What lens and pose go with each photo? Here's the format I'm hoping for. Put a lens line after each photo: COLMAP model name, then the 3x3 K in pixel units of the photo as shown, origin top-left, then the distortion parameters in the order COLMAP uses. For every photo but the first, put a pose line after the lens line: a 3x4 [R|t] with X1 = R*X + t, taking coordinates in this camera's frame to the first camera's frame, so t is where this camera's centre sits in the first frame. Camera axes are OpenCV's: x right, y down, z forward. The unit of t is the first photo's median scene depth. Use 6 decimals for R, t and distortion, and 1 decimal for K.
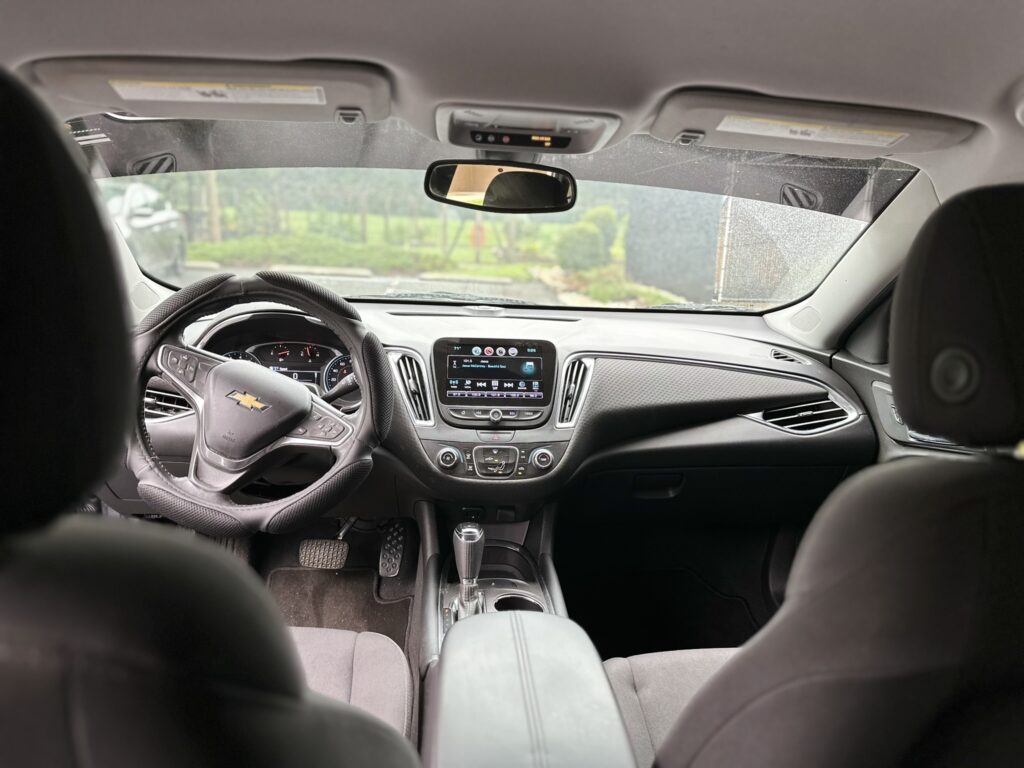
lens RADIAL K [[710.6, 0, 500.0], [0, 710.6, 385.4], [0, 0, 1]] dist [0.080301, -0.119851]
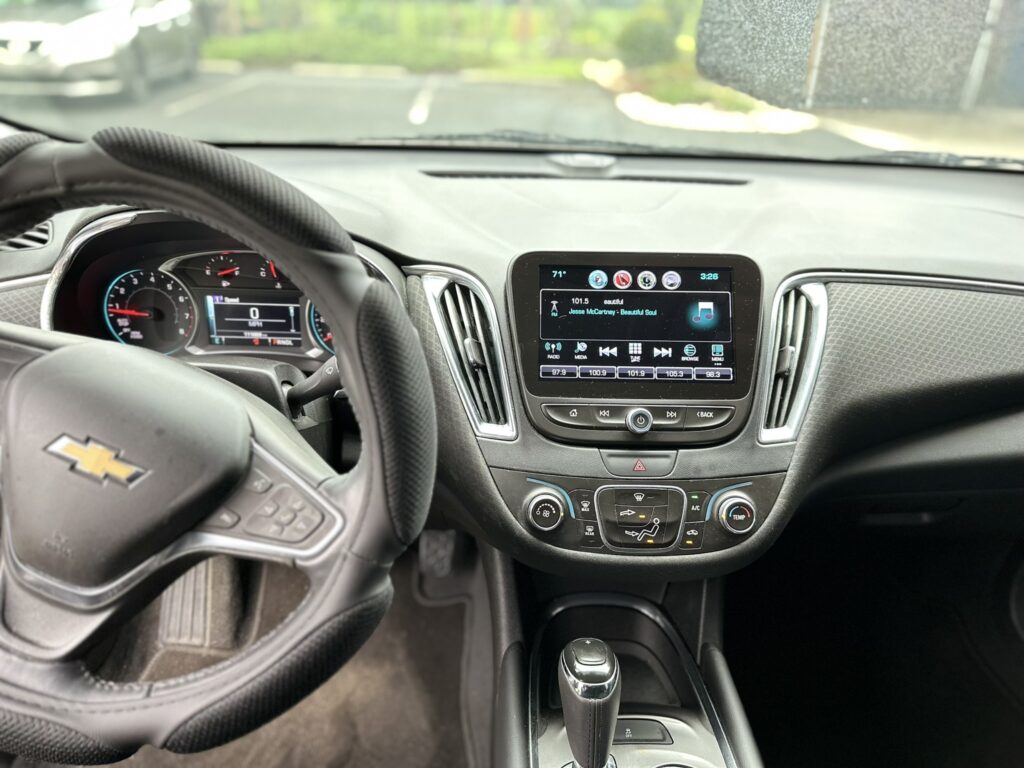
lens RADIAL K [[710.6, 0, 500.0], [0, 710.6, 385.4], [0, 0, 1]] dist [0.080301, -0.119851]
pose [[0.998321, 0.012311, -0.056592, -0.073851], [0.002471, 0.967199, 0.254006, -0.106145], [0.057863, -0.253719, 0.965546, 0.507944]]
